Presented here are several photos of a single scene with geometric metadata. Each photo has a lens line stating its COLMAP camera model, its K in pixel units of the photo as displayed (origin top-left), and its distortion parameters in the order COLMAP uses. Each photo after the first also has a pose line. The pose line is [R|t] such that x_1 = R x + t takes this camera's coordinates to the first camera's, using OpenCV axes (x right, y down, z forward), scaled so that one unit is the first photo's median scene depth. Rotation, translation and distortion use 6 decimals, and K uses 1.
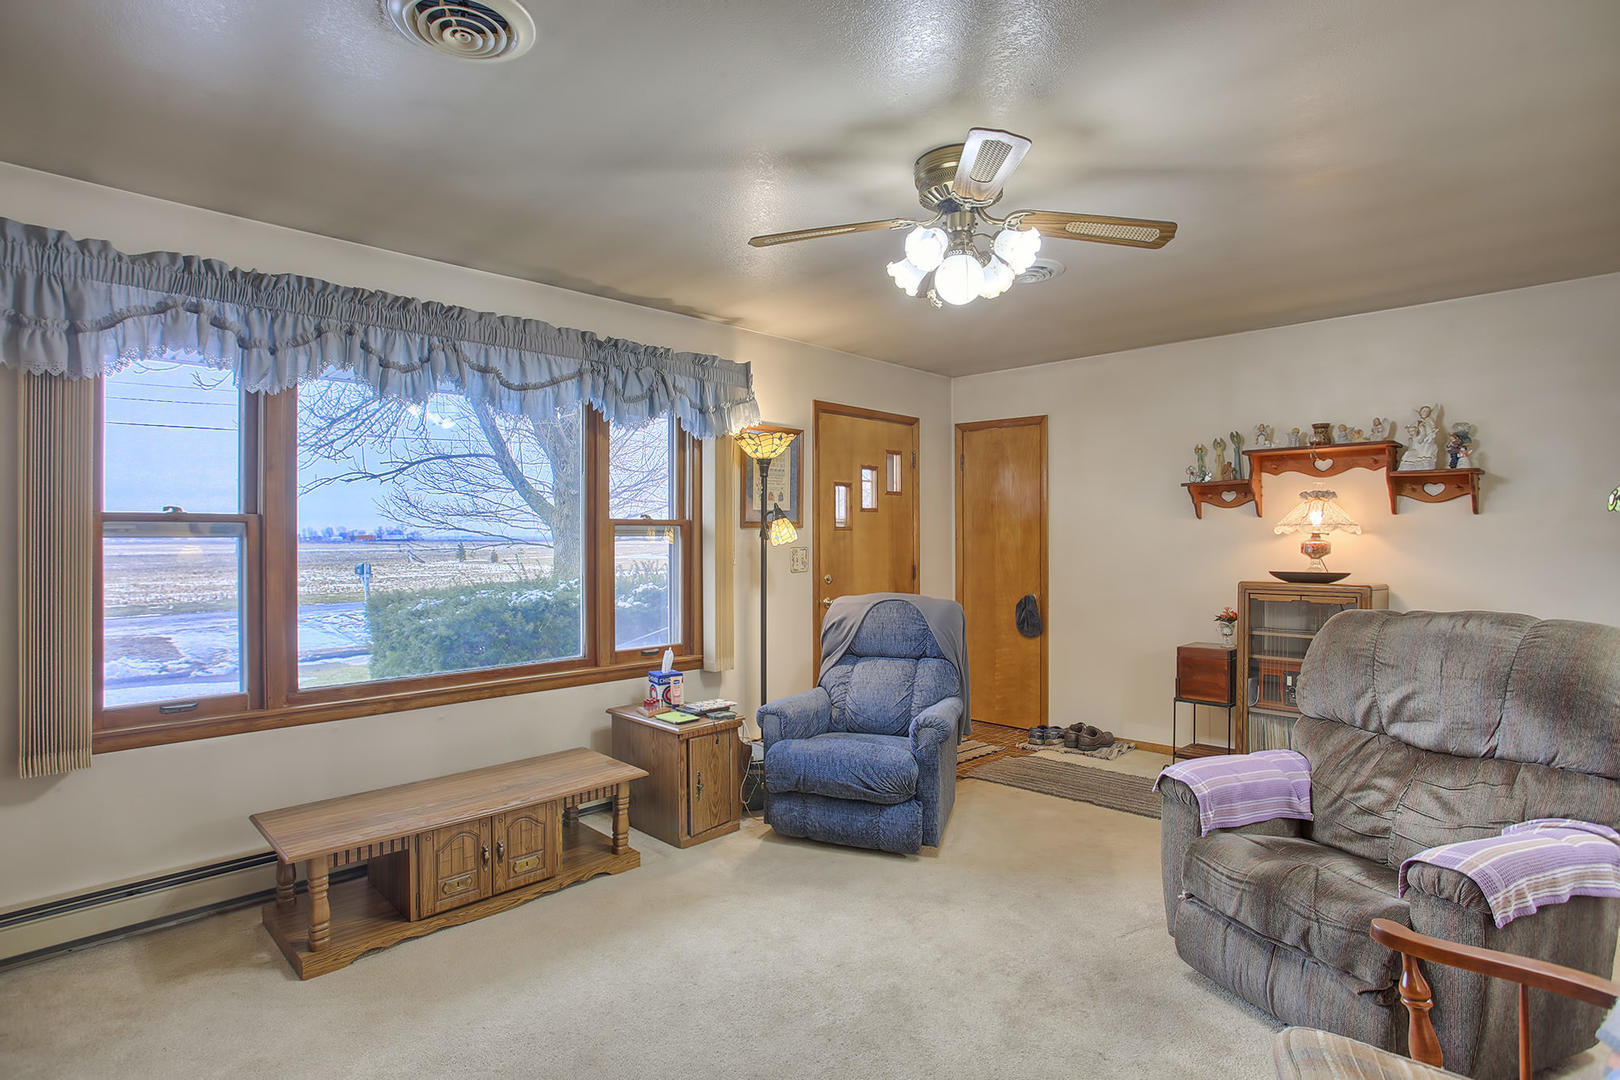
lens RADIAL K [[845.0, 0, 846.0], [0, 845.0, 534.7], [0, 0, 1]] dist [-0.017051, 0.005095]
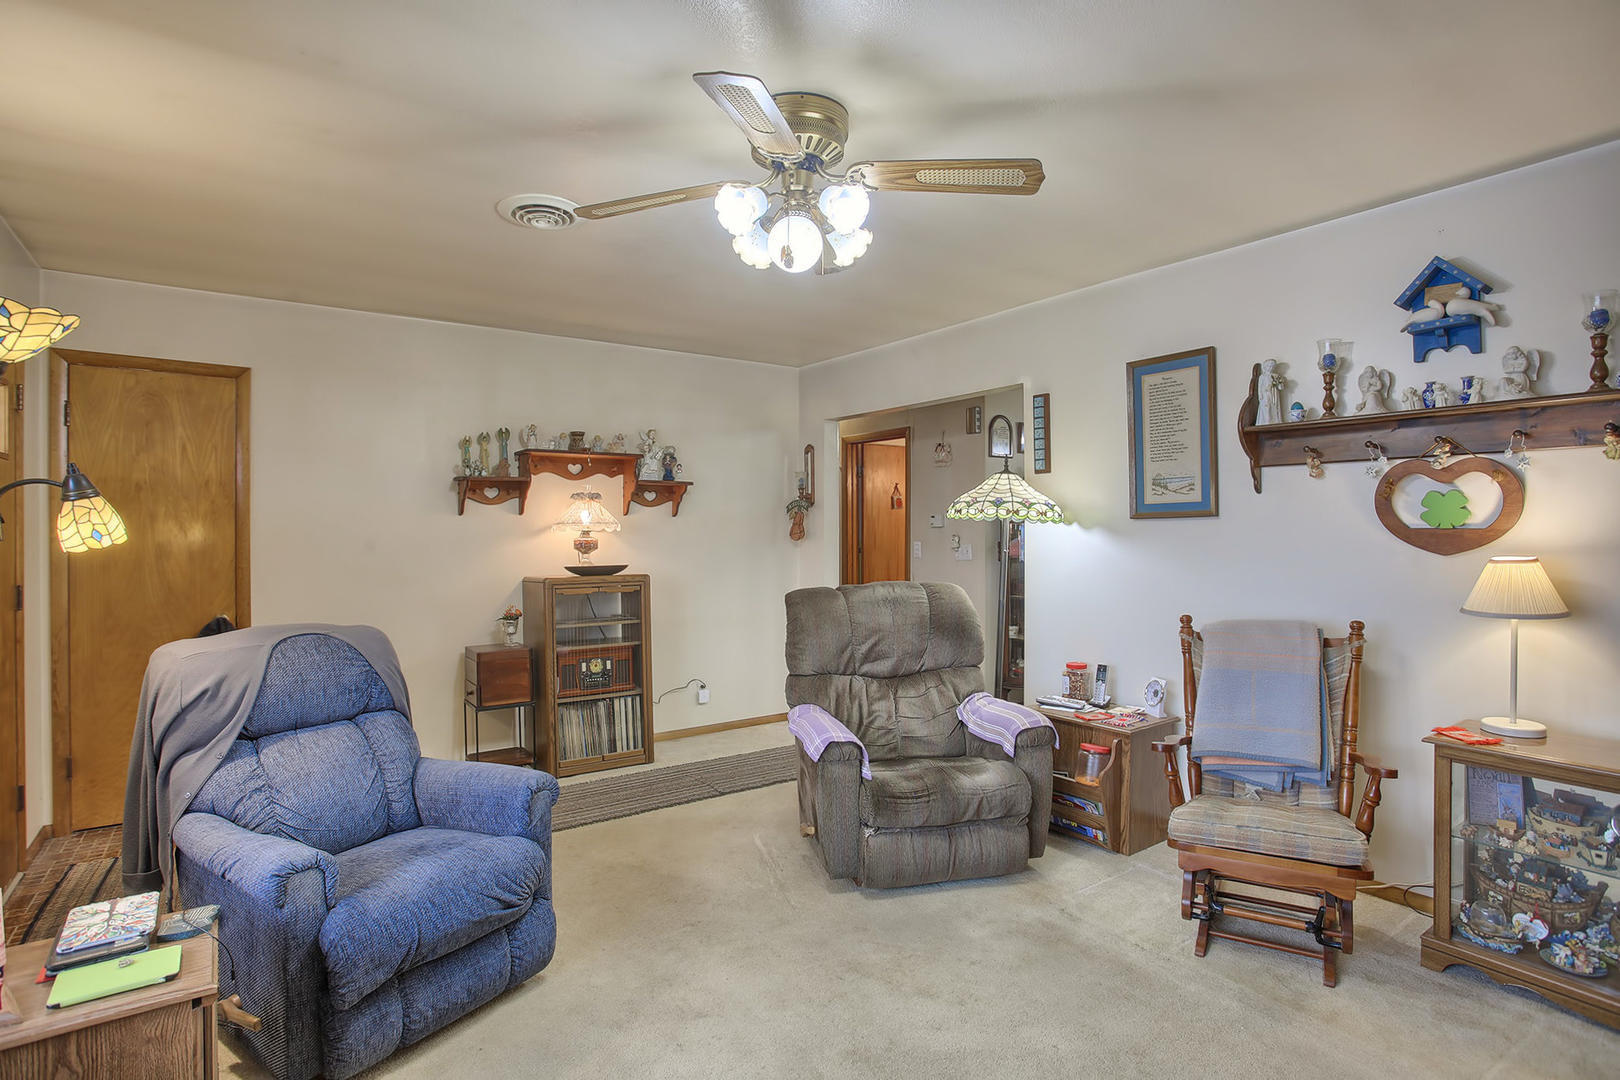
lens RADIAL K [[845.0, 0, 811.4], [0, 845.0, 534.3], [0, 0, 1]] dist [-0.017051, 0.005095]
pose [[0.209796, -0.004817, 0.977733, -0.461561], [0.000890, 0.999988, 0.004736, -0.002046], [-0.977745, -0.000124, 0.209798, 0.470640]]
